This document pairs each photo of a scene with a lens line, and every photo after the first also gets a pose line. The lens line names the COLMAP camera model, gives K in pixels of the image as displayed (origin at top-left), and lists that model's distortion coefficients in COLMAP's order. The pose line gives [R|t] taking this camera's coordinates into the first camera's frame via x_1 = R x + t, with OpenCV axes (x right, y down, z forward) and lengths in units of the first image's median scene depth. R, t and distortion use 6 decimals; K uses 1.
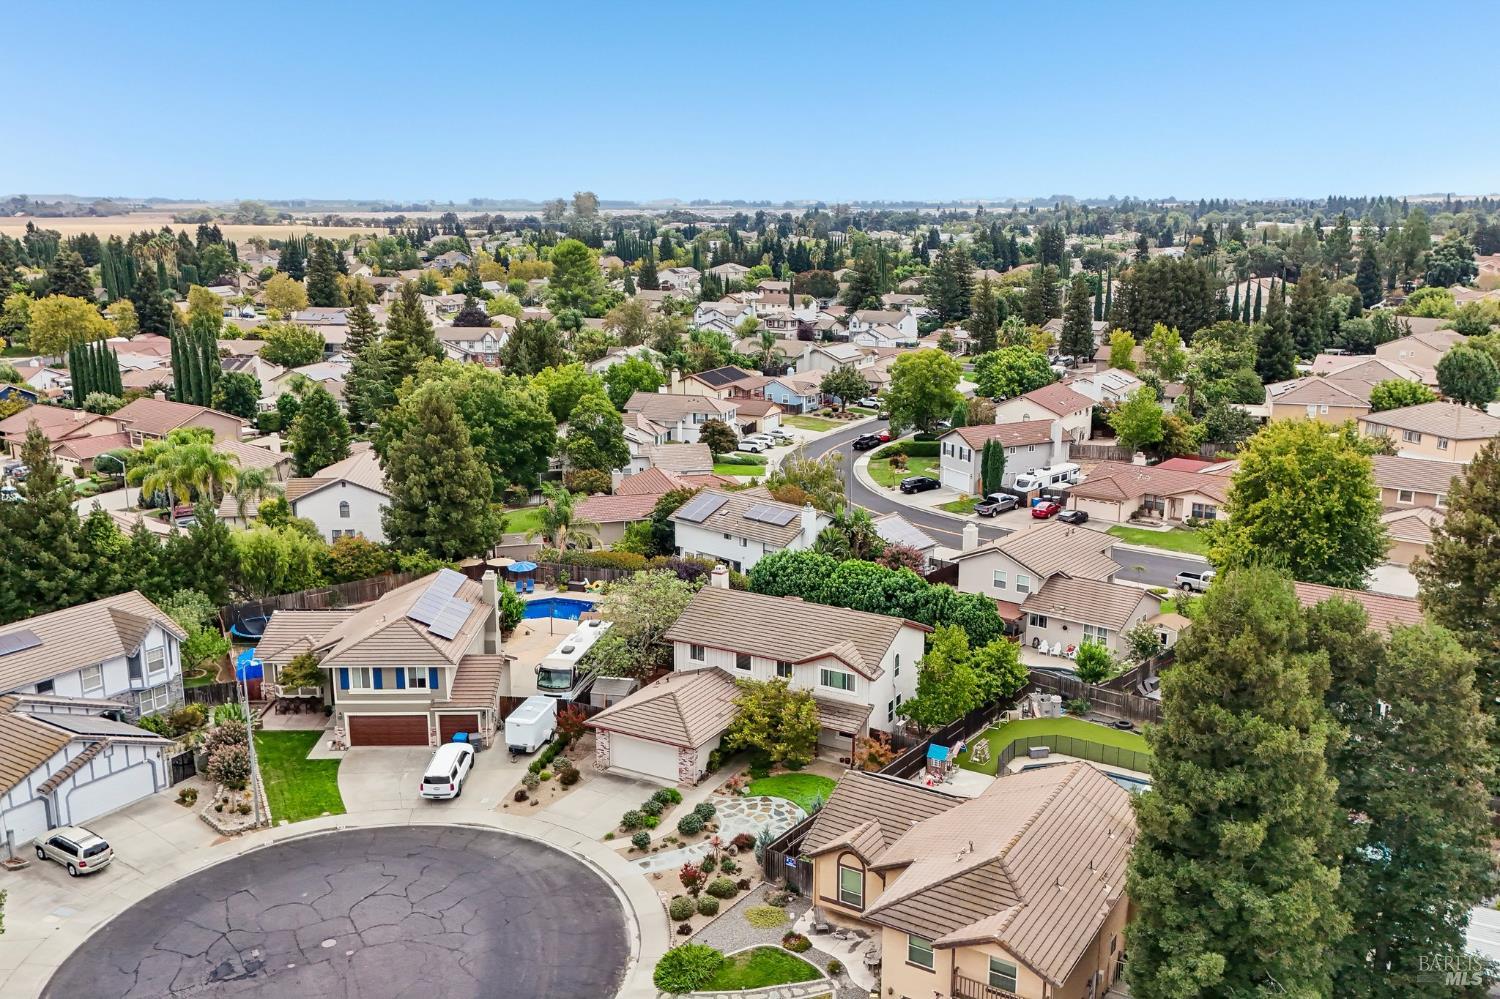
lens RADIAL K [[1290.0, 0, 750.0], [0, 1290.0, 499.5], [0, 0, 1]] dist [0.124217, -0.207812]
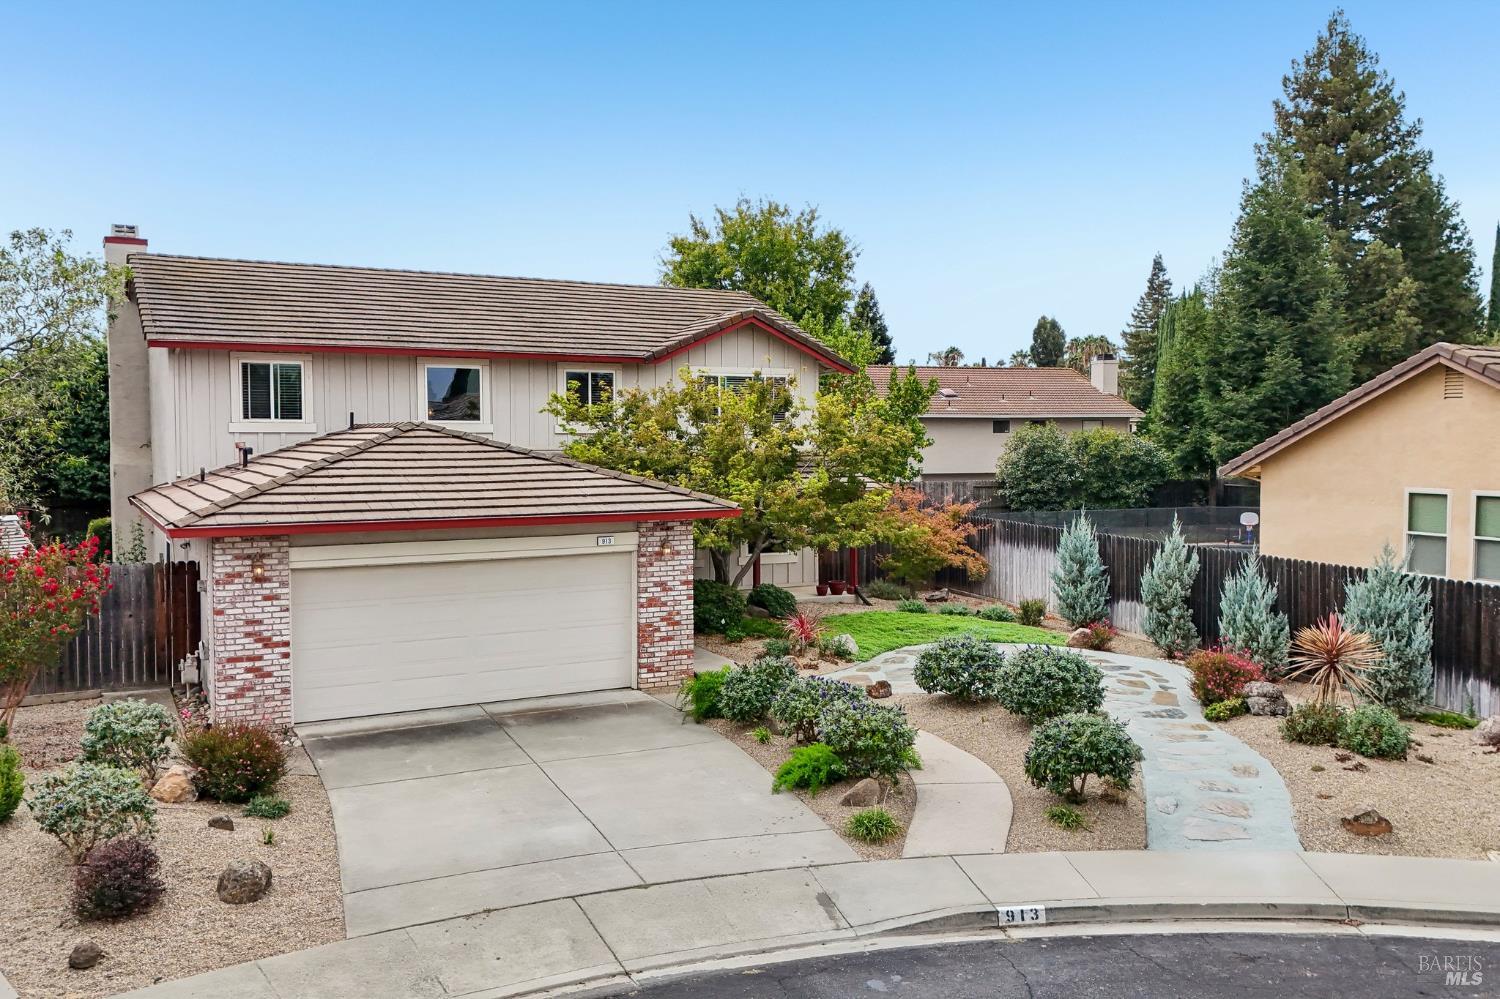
lens RADIAL K [[1290.0, 0, 750.0], [0, 1290.0, 499.5], [0, 0, 1]] dist [0.124217, -0.207812]
pose [[0.542363, -0.039874, 0.839198, -0.241910], [0.192377, 0.978228, -0.077851, 0.193661], [-0.817822, 0.203666, 0.538225, 0.783321]]
